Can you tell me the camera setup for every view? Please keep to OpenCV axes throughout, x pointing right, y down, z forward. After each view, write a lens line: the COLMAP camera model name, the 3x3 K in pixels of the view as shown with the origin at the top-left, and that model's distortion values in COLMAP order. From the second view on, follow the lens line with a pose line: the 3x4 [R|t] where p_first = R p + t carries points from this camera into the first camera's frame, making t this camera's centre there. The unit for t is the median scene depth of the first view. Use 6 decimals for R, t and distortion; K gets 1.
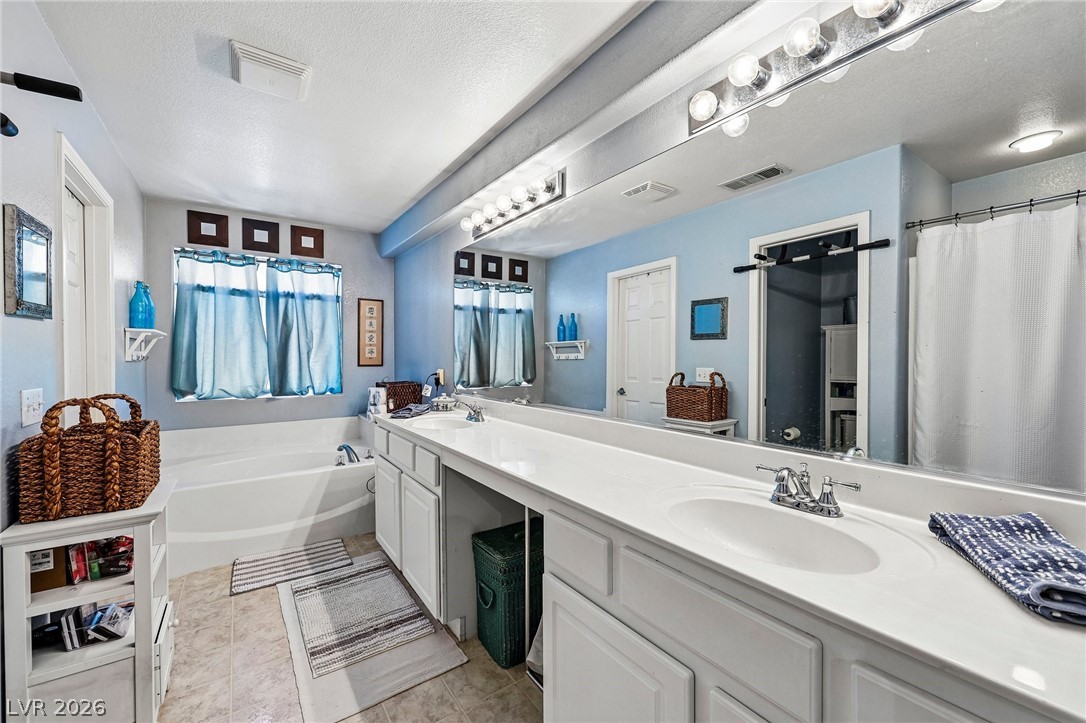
lens RADIAL K [[429.4, 0, 536.5], [0, 429.4, 363.5], [0, 0, 1]] dist [0.000313, 0.000593]
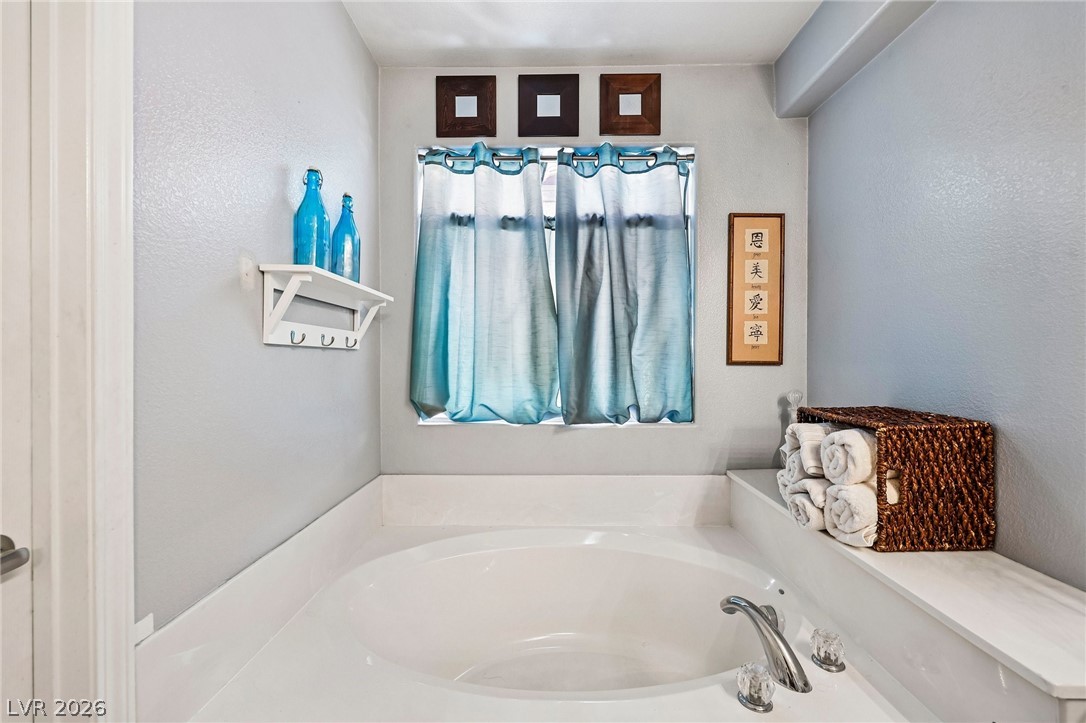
lens RADIAL K [[429.4, 0, 543.5], [0, 429.4, 362.4], [0, 0, 1]] dist [0.000313, 0.000593]
pose [[0.813237, 0.003583, -0.581922, -0.344873], [-0.008682, 0.999944, -0.005976, 0.009195], [0.581868, 0.009912, 0.813223, 0.578592]]
